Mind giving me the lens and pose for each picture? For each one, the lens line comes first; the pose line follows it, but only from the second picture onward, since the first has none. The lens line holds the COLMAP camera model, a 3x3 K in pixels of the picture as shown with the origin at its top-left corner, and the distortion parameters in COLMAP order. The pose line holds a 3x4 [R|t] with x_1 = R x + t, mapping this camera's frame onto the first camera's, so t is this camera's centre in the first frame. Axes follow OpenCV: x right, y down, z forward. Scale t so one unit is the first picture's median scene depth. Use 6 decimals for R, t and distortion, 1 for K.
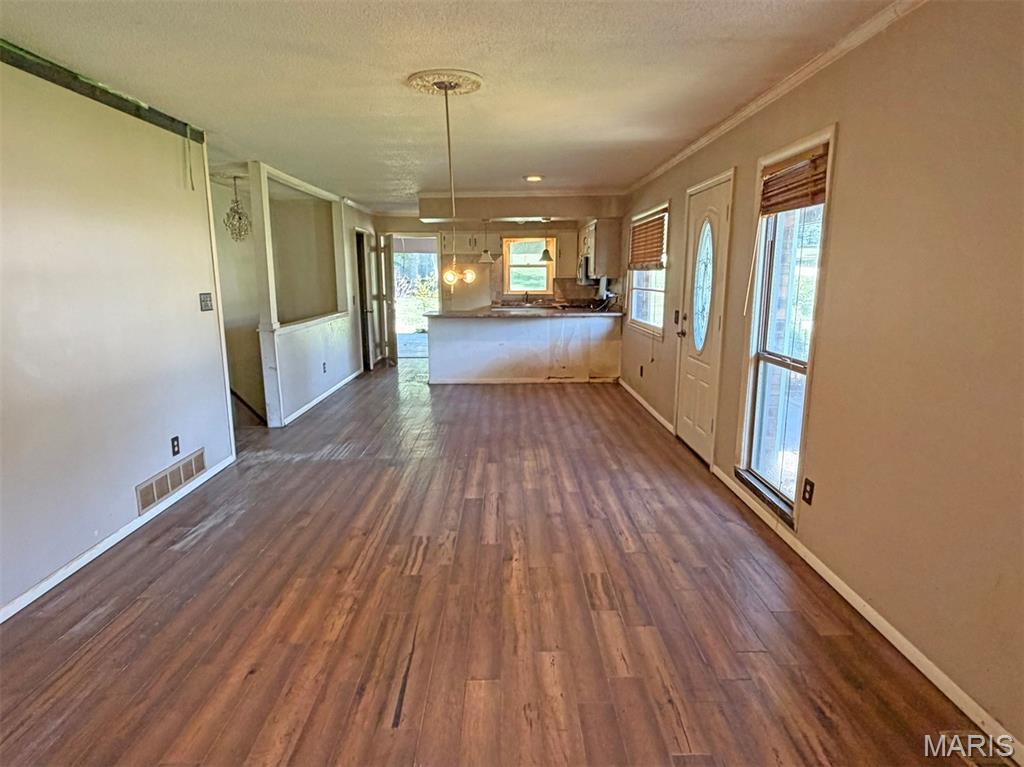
lens RADIAL K [[580.0, 0, 512.0], [0, 580.0, 383.5], [0, 0, 1]] dist [0.001540, 0.000150]
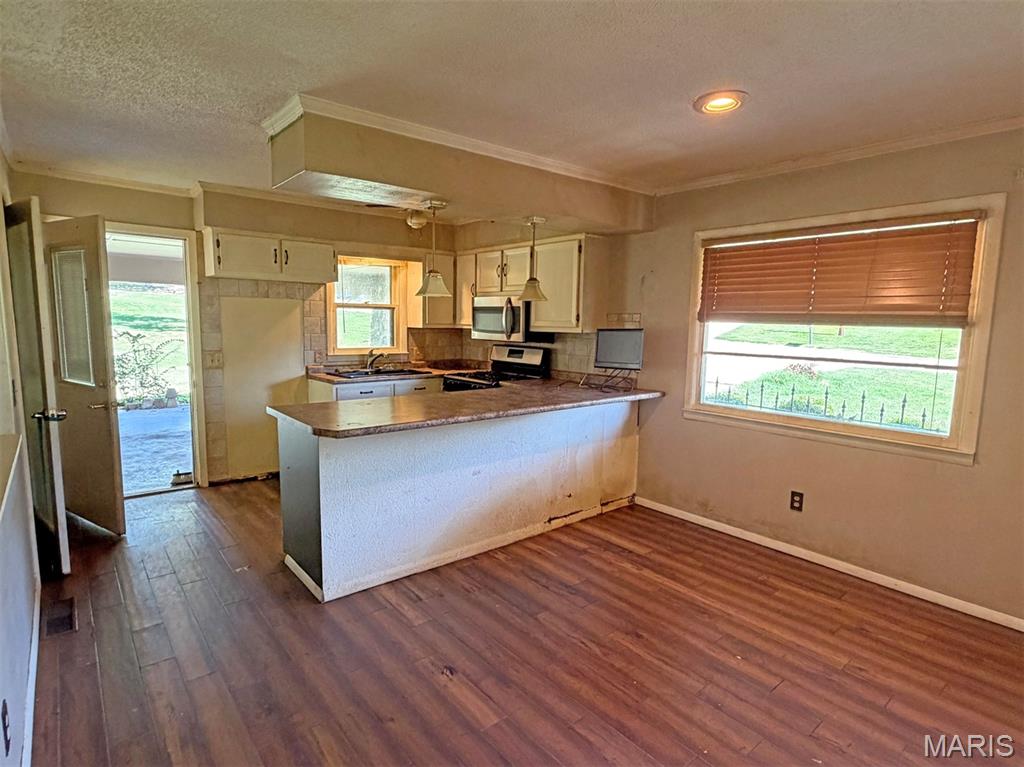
lens RADIAL K [[543.5, 0, 512.0], [0, 543.5, 383.5], [0, 0, 1]] dist [-0.001545, -0.000206]
pose [[0.773665, -0.051138, 0.631528, -0.267115], [0.092833, 0.995130, -0.033146, -0.119894], [-0.626757, 0.084271, 0.774644, 0.629798]]
